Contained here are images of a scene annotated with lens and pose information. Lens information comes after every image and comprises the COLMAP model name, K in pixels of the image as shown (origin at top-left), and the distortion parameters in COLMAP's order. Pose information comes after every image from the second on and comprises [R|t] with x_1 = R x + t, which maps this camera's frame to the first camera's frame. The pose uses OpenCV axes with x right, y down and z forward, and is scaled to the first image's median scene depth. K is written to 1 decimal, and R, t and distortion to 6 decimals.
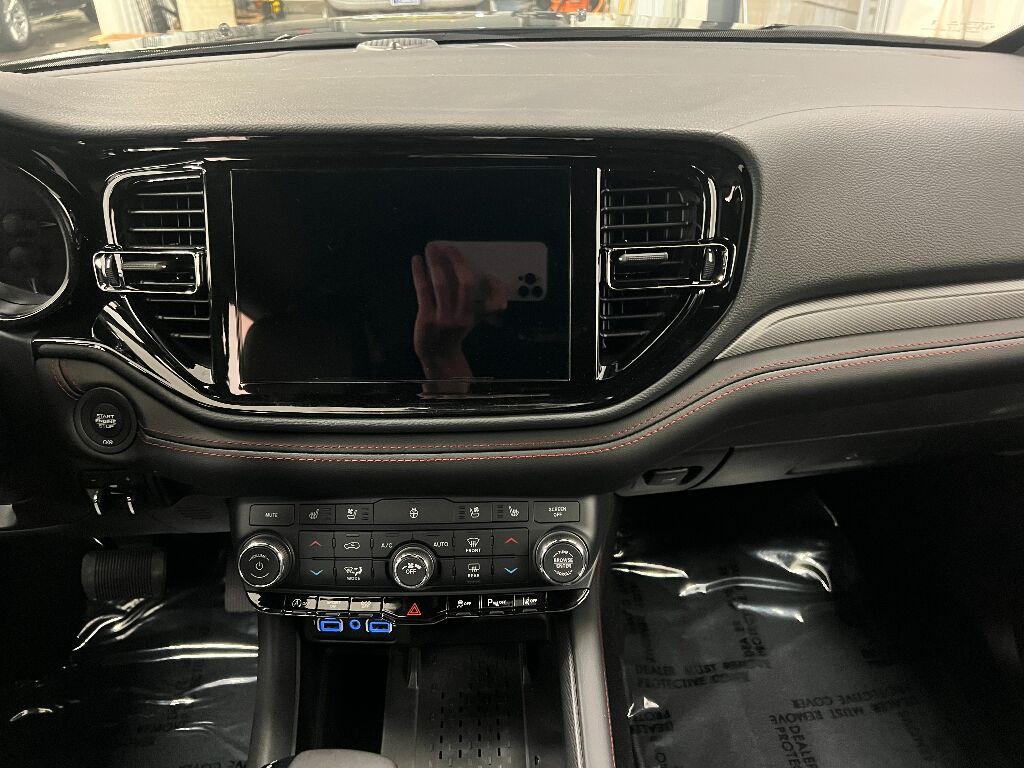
lens RADIAL K [[762.4, 0, 505.6], [0, 762.4, 376.1], [0, 0, 1]] dist [0.049617, -0.056368]
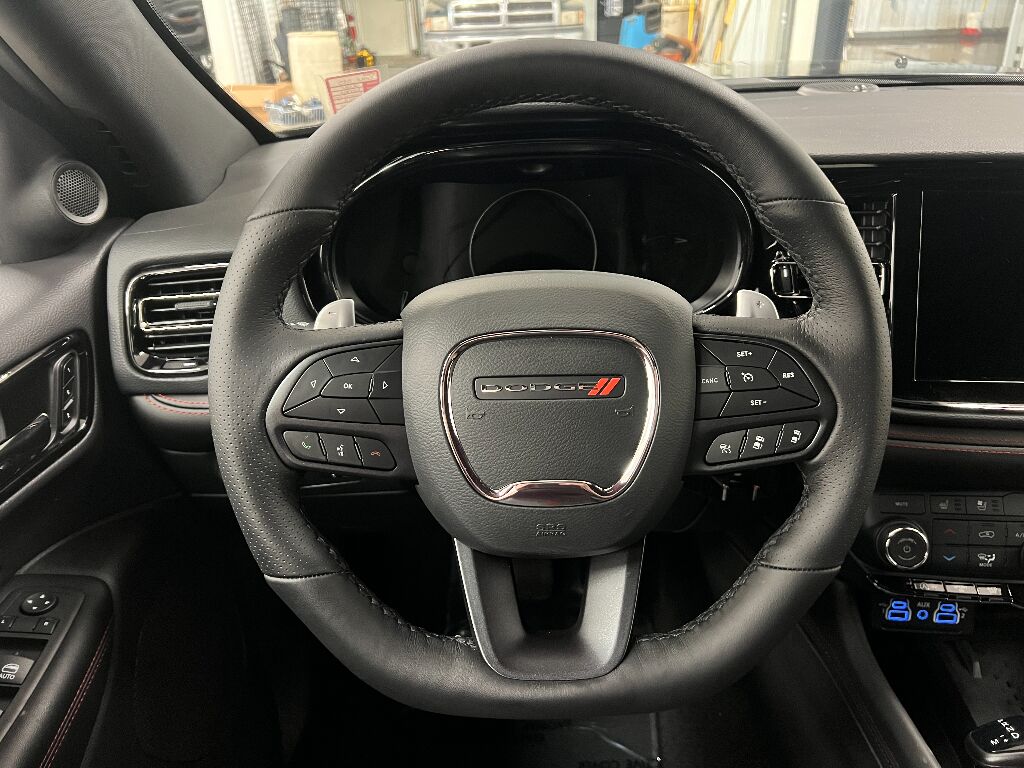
lens RADIAL K [[762.4, 0, 519.2], [0, 762.4, 386.2], [0, 0, 1]] dist [0.049617, -0.056368]
pose [[0.998048, 0.026273, -0.056659, -0.802174], [-0.028940, 0.998487, -0.046761, 0.081604], [0.055345, 0.048310, 0.997298, -0.136093]]
